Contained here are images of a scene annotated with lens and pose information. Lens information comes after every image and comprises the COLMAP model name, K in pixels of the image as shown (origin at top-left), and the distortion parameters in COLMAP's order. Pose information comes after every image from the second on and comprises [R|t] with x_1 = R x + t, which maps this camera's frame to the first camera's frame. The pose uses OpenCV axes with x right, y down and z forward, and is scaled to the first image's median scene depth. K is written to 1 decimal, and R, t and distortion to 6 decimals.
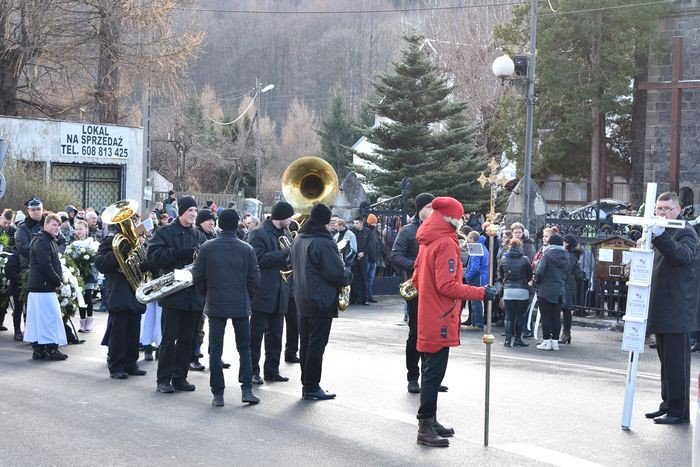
lens RADIAL K [[2239.4, 0, 350.0], [0, 2239.4, 233.5], [0, 0, 1]] dist [0.421861, 2.181949]
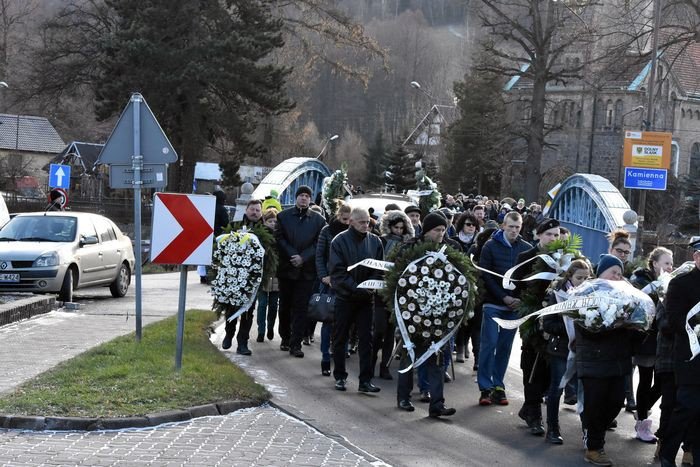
lens RADIAL K [[2239.4, 0, 350.0], [0, 2239.4, 233.5], [0, 0, 1]] dist [0.421861, 2.181949]
pose [[0.999399, 0.028547, -0.019687, 0.004302], [-0.028611, 0.999586, -0.003012, 0.005267], [0.019593, 0.003574, 0.999802, -0.288476]]
